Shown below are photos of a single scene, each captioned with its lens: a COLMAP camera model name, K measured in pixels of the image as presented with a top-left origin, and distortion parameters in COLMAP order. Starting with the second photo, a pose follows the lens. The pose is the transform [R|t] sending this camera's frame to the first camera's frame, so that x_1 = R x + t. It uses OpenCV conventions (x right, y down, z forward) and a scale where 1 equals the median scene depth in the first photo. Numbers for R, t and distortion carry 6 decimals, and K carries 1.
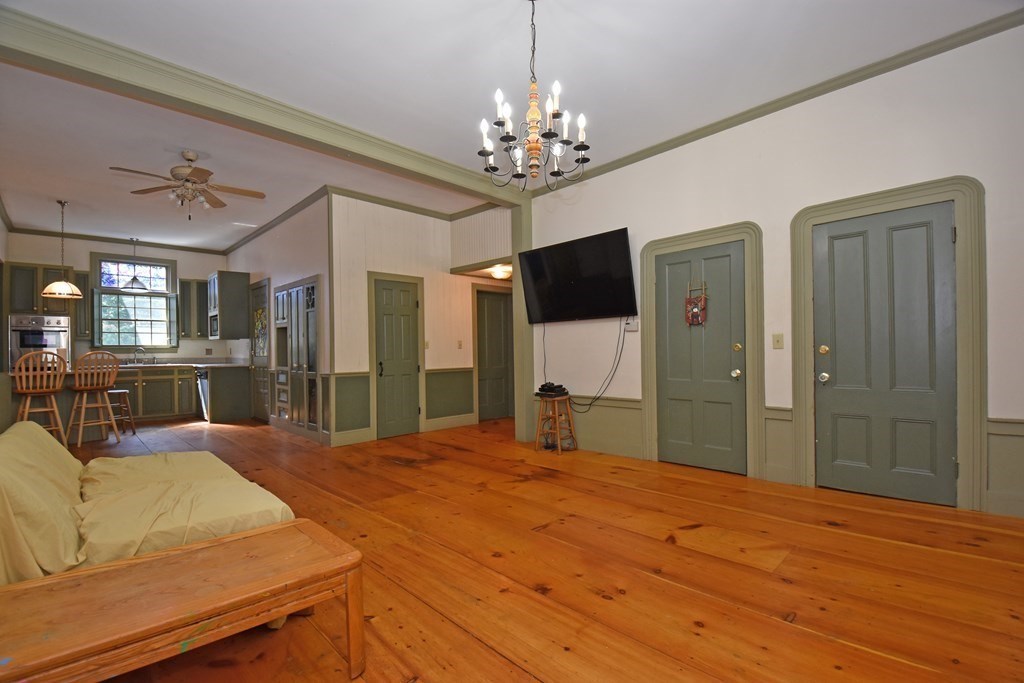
lens RADIAL K [[449.2, 0, 484.7], [0, 449.2, 349.1], [0, 0, 1]] dist [-0.018216, -0.003292]
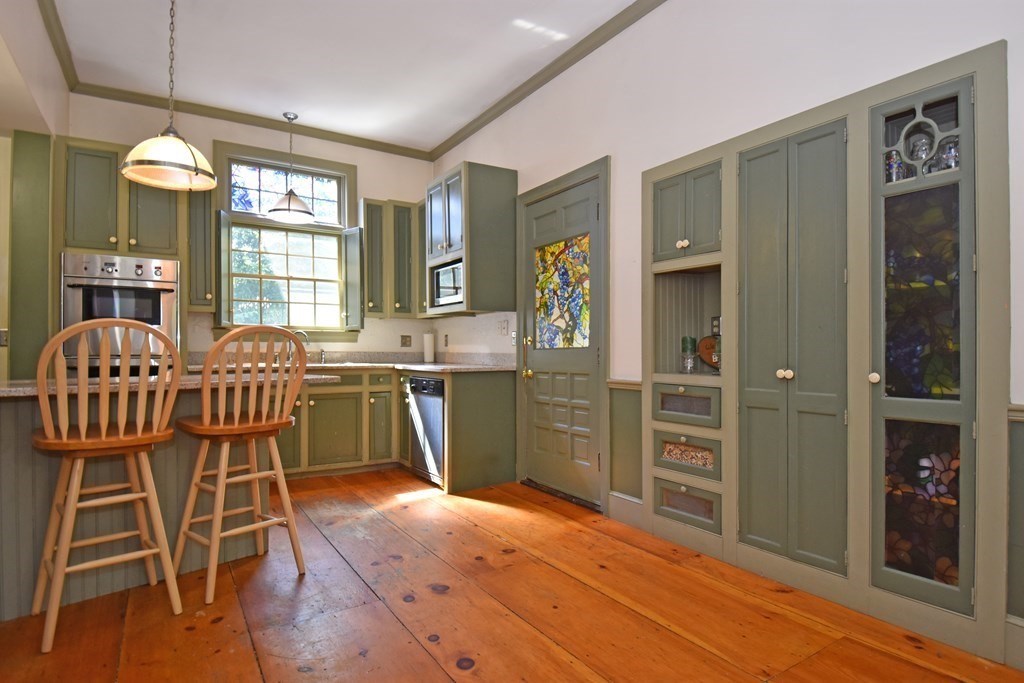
lens RADIAL K [[536.9, 0, 504.5], [0, 536.9, 355.0], [0, 0, 1]] dist [-0.003679, -0.006492]
pose [[0.981880, 0.010968, -0.189188, -0.433186], [-0.009286, 0.999909, 0.009776, 0.017002], [0.189278, -0.007842, 0.981892, 0.444232]]
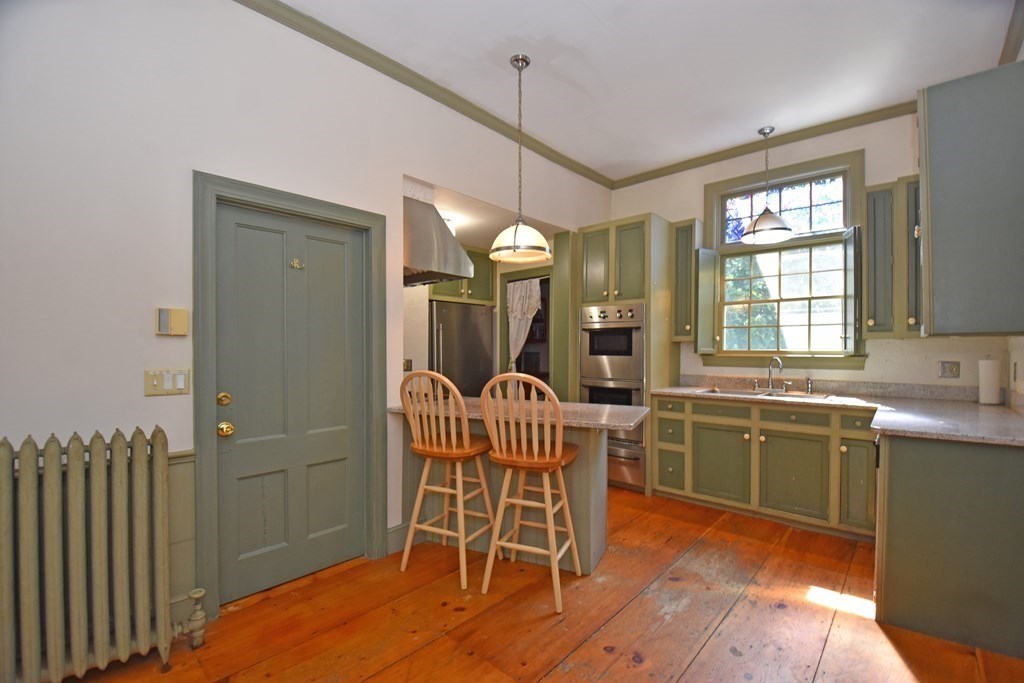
lens RADIAL K [[449.2, 0, 540.1], [0, 449.2, 355.9], [0, 0, 1]] dist [-0.018216, -0.003292]
pose [[0.124517, 0.020000, -0.992016, -0.340165], [-0.005273, 0.999796, 0.019495, -0.012392], [0.992203, 0.002803, 0.124597, 0.700369]]
